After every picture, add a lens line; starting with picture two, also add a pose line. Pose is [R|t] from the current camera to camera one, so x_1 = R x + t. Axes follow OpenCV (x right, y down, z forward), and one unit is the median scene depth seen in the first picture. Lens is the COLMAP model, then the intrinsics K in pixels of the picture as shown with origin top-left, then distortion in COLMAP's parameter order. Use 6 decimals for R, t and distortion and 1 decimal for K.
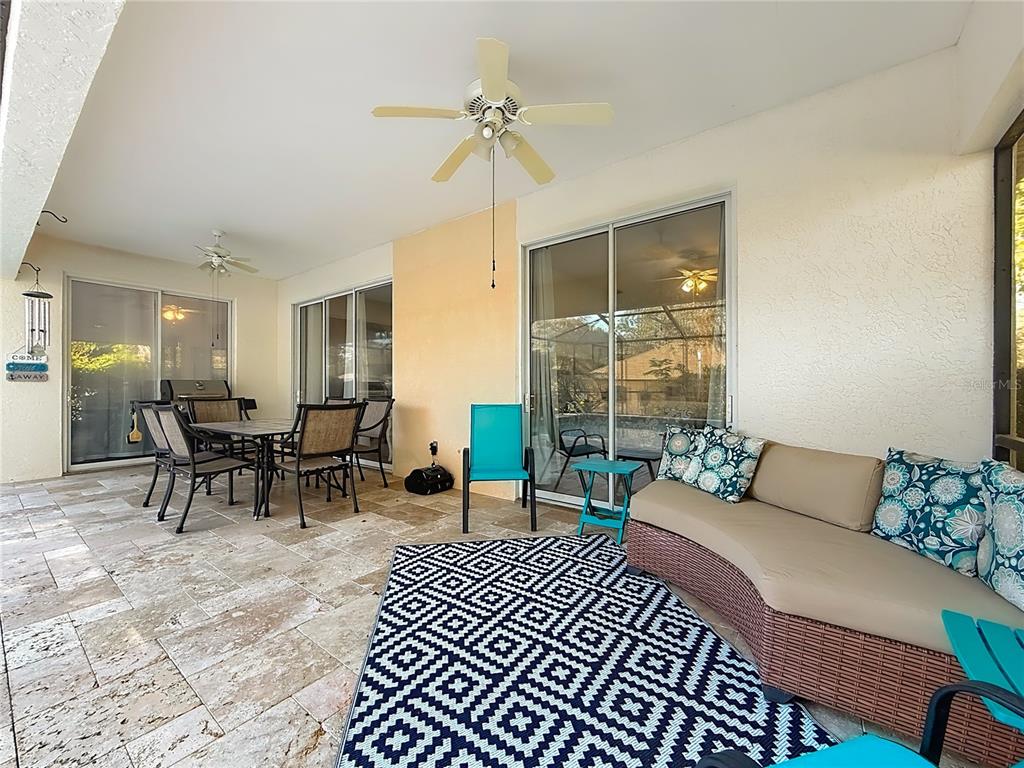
lens RADIAL K [[404.2, 0, 511.4], [0, 404.2, 386.0], [0, 0, 1]] dist [-0.002099, -0.000078]
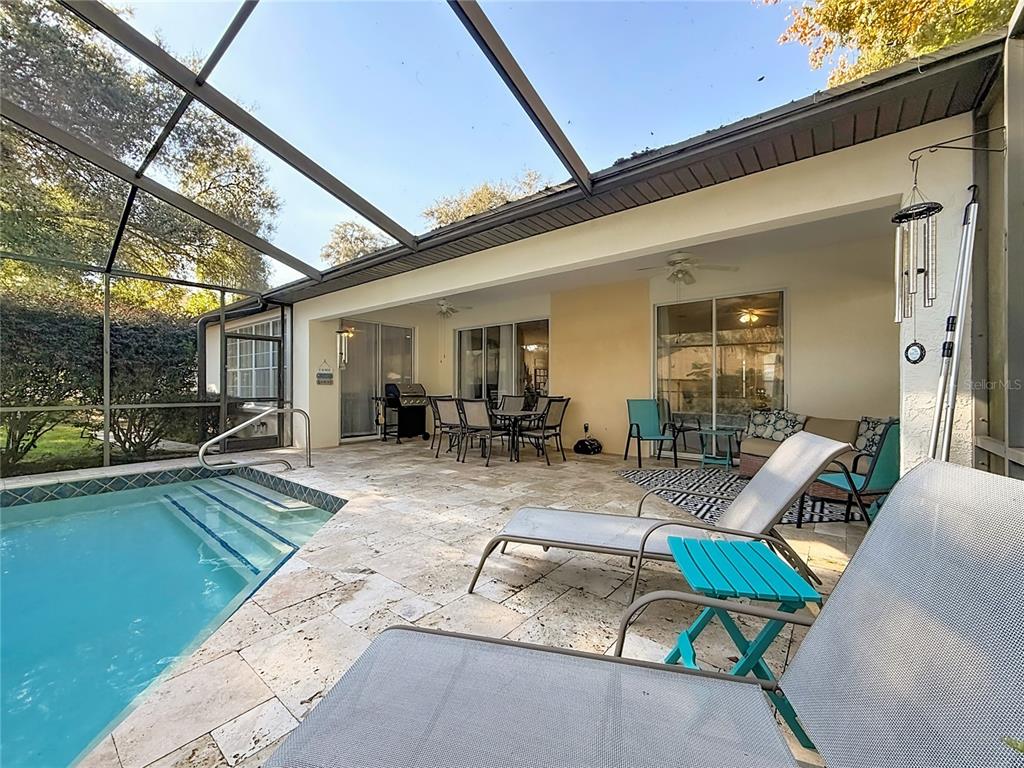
lens RADIAL K [[404.2, 0, 512.4], [0, 404.2, 385.1], [0, 0, 1]] dist [-0.002099, -0.000078]
pose [[0.999243, 0.000750, -0.038893, -0.541766], [-0.000761, 1.000000, -0.000267, -0.014163], [0.038893, 0.000296, 0.999243, -0.763795]]
